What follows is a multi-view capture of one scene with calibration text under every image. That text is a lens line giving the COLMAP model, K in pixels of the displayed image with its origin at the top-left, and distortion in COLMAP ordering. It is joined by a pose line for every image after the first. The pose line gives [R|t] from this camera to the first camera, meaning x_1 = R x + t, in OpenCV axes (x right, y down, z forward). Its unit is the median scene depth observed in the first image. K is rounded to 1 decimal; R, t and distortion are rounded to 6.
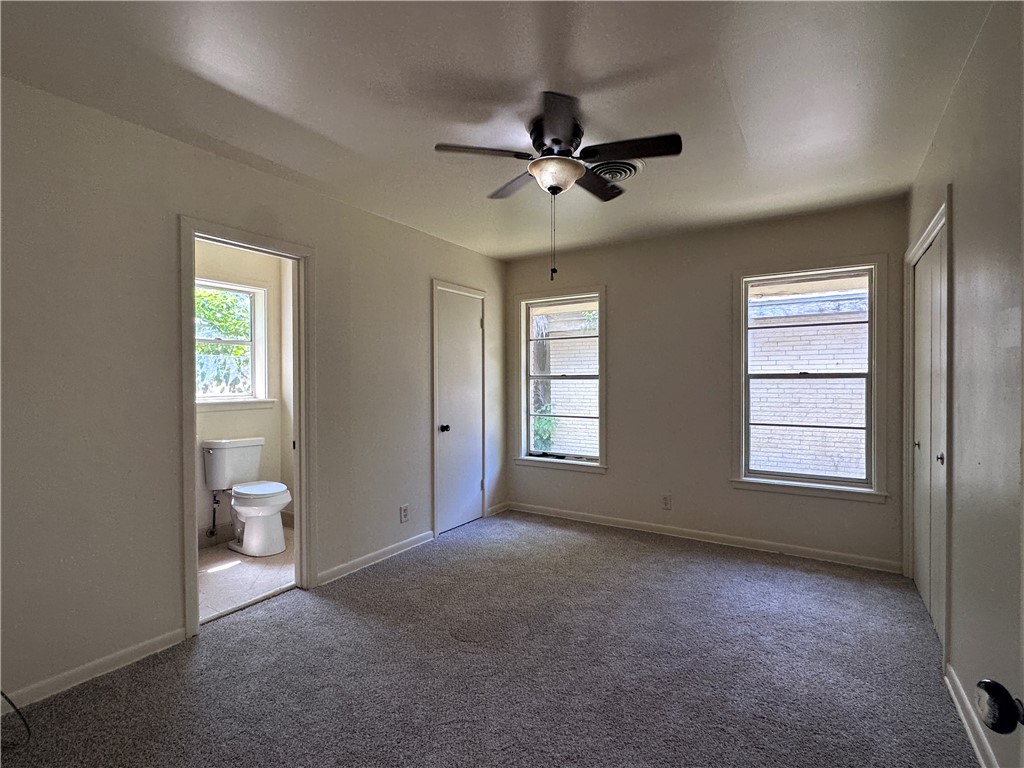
lens RADIAL K [[490.9, 0, 506.1], [0, 490.9, 383.1], [0, 0, 1]] dist [-0.002634, 0.000246]
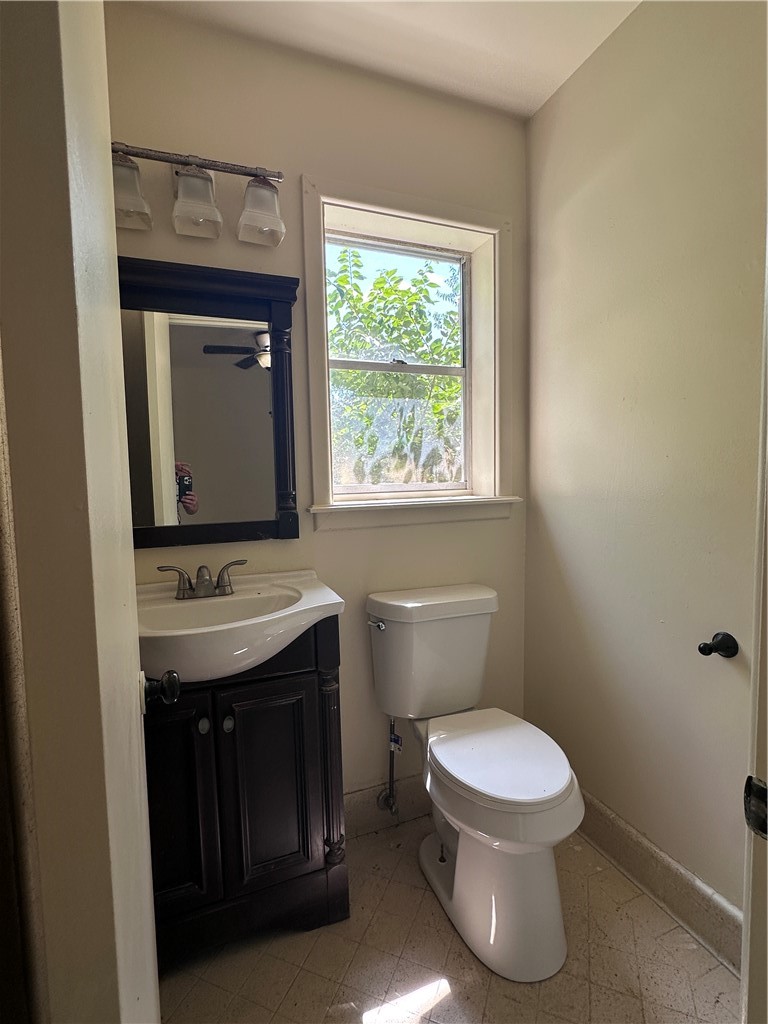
lens RADIAL K [[490.9, 0, 378.5], [0, 490.9, 511.7], [0, 0, 1]] dist [-0.002634, 0.000246]
pose [[0.814147, 0.027909, -0.579988, -0.330550], [0.014799, 0.997522, 0.068774, 0.014154], [0.580471, -0.064576, 0.811717, 0.603107]]
